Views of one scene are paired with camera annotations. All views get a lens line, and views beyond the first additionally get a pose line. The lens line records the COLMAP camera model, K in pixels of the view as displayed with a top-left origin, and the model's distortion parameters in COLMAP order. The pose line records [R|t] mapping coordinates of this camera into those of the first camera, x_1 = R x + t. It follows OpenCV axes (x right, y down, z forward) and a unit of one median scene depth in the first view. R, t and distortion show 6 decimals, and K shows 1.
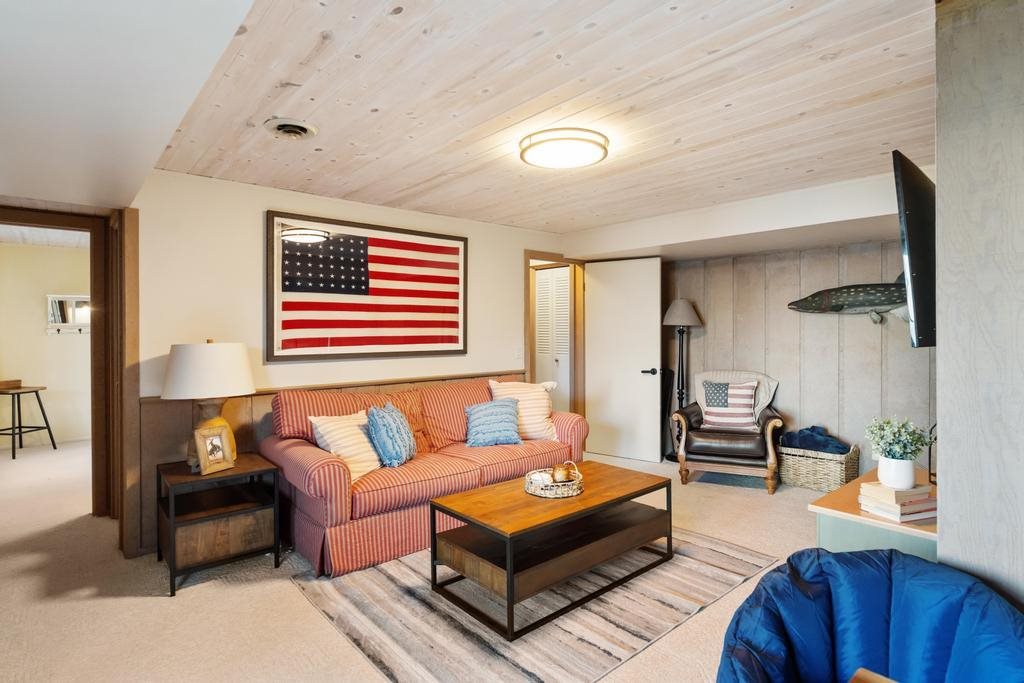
lens RADIAL K [[551.7, 0, 507.8], [0, 551.7, 337.8], [0, 0, 1]] dist [0.000585, 0.000661]
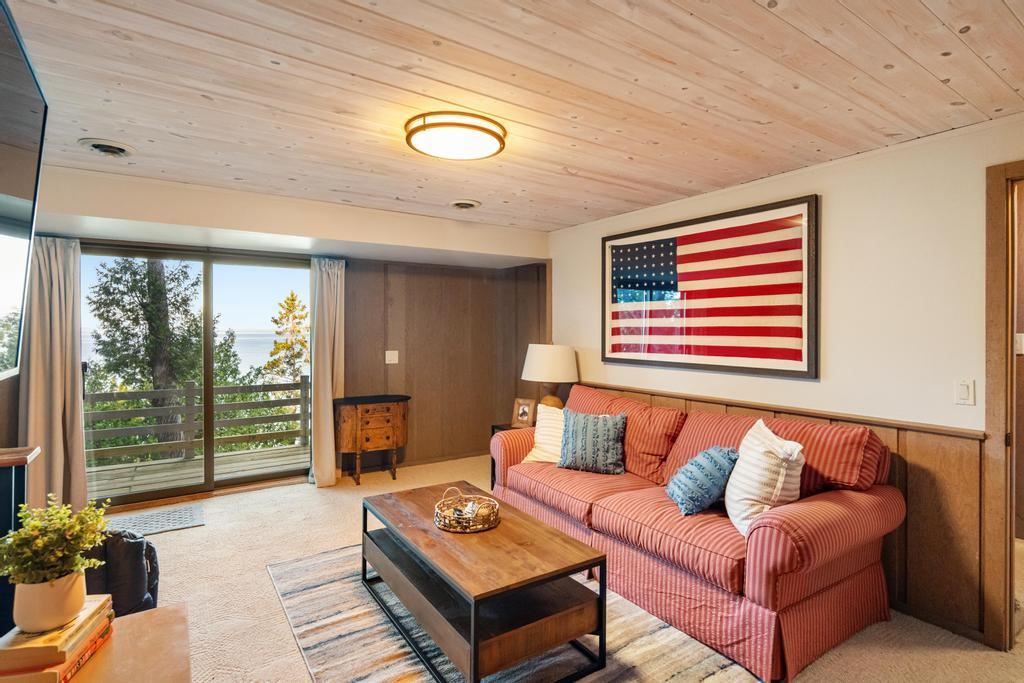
lens RADIAL K [[518.3, 0, 509.1], [0, 518.3, 334.8], [0, 0, 1]] dist [-0.003641, -0.000340]
pose [[-0.154126, 0.012299, -0.987975, 0.724224], [-0.020252, 0.999673, 0.015604, -0.030205], [0.987844, 0.022414, -0.153827, 0.966399]]
